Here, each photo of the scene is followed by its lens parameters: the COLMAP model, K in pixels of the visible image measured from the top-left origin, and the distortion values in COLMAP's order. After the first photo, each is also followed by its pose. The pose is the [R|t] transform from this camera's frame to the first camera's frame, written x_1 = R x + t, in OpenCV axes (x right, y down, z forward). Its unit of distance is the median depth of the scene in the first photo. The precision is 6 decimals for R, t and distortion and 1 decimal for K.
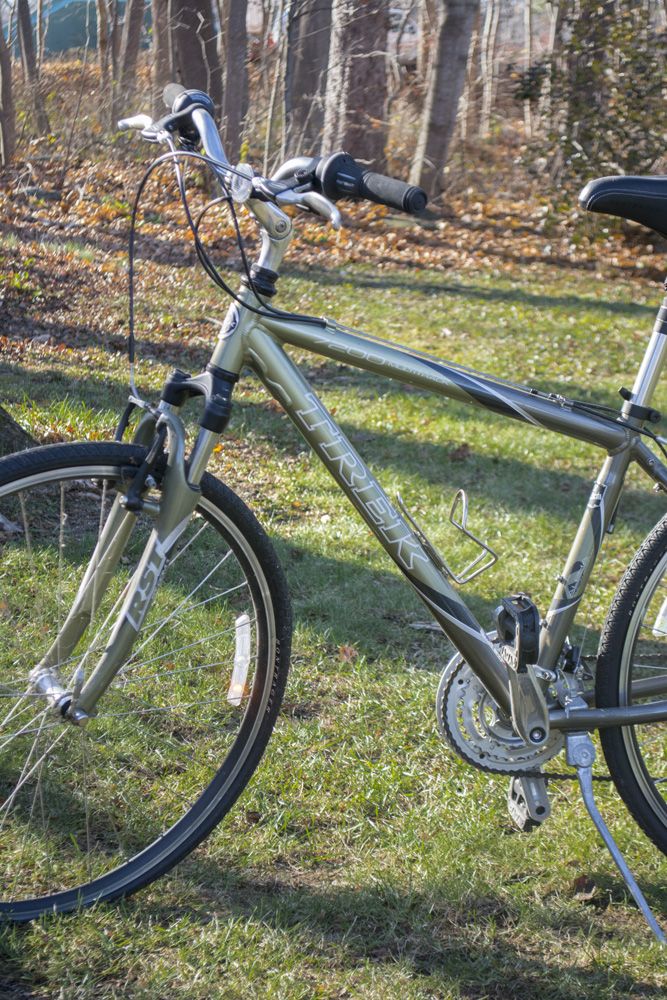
lens RADIAL K [[2143.1, 0, 316.7], [0, 2143.1, 498.8], [0, 0, 1]] dist [0.043384, 0.000000]
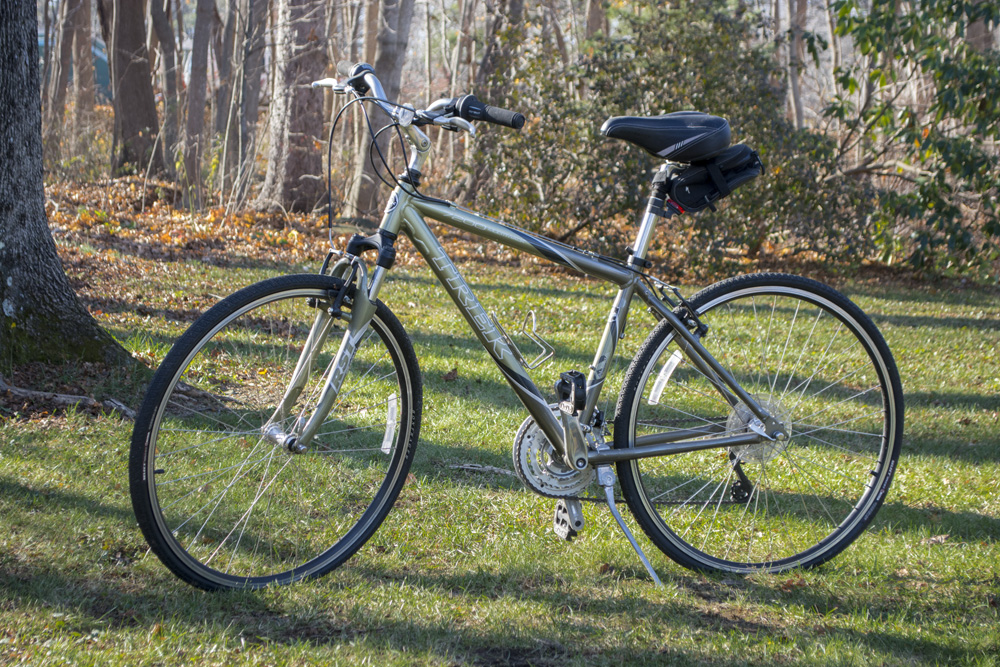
lens RADIAL K [[2054.4, 0, 499.8], [0, 2054.4, 337.9], [0, 0, 1]] dist [0.024188, 0.000000]
pose [[0.991045, -0.007714, 0.133303, -0.109034], [0.019350, 0.996088, -0.086218, 0.100752], [-0.132117, 0.088025, 0.987318, -0.347047]]
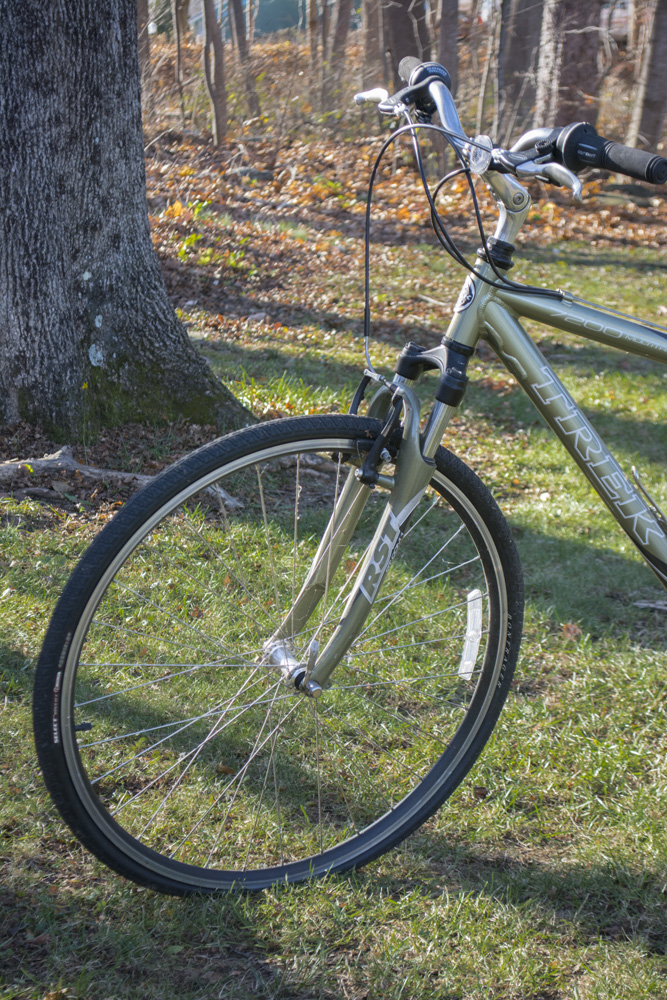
lens RADIAL K [[2143.1, 0, 319.5], [0, 2143.1, 499.5], [0, 0, 1]] dist [0.043384, 0.000000]
pose [[0.995551, 0.006726, -0.093986, -0.008986], [-0.005830, 0.999935, 0.009806, 0.002043], [0.094046, -0.009214, 0.995525, 0.000269]]
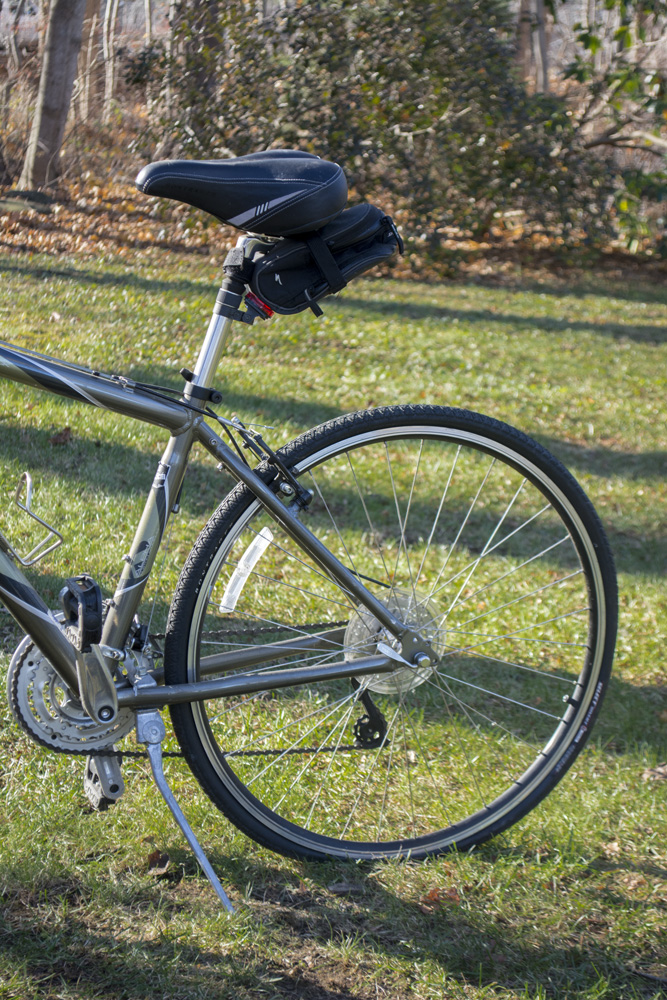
lens RADIAL K [[2143.1, 0, 313.2], [0, 2143.1, 502.6], [0, 0, 1]] dist [0.043384, 0.000000]
pose [[0.985429, -0.017700, 0.169166, 0.020396], [0.016217, 0.999817, 0.010144, 0.001463], [-0.169315, -0.007253, 0.985535, -0.006843]]
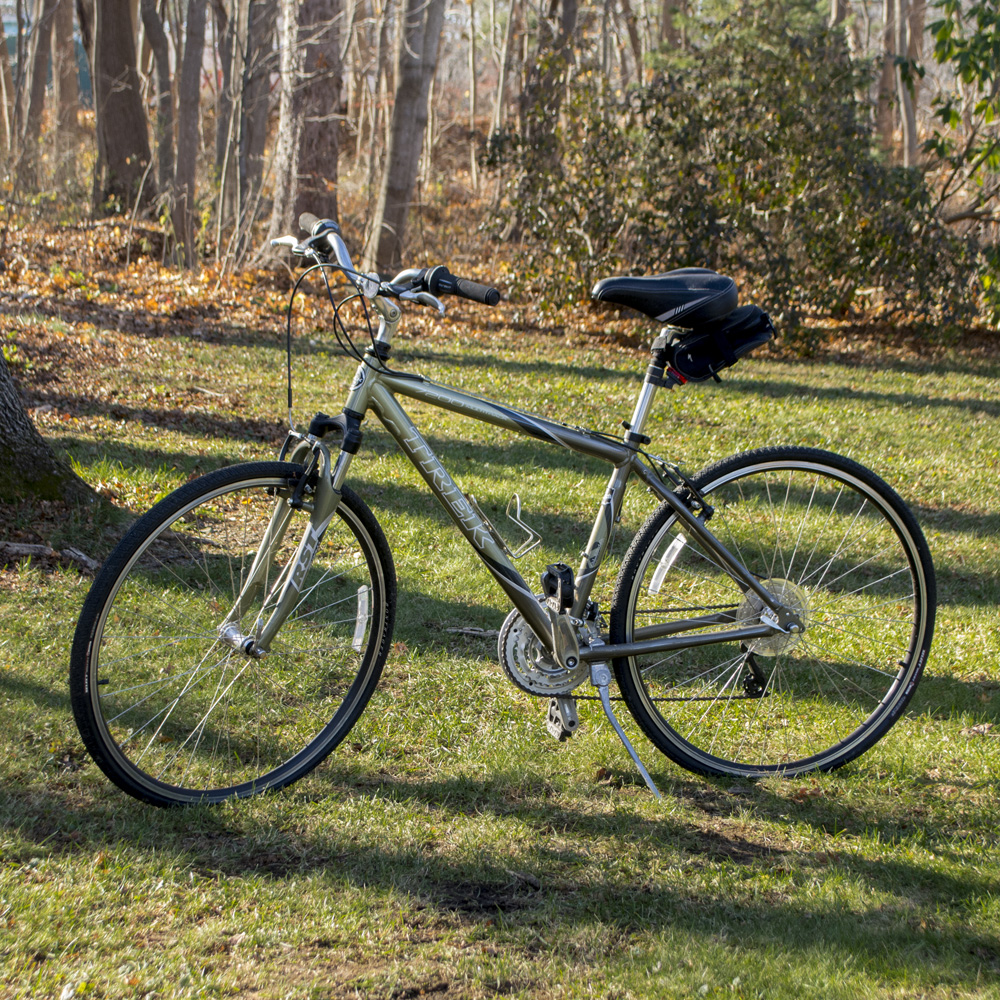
lens RADIAL K [[2436.3, 0, 516.4], [0, 2436.3, 510.8], [0, 0, 1]] dist [-0.043261, 0.000000]
pose [[0.993334, -0.018855, 0.113724, -0.080543], [0.022805, 0.999177, -0.033539, 0.042525], [-0.112998, 0.035909, 0.992946, -0.425995]]
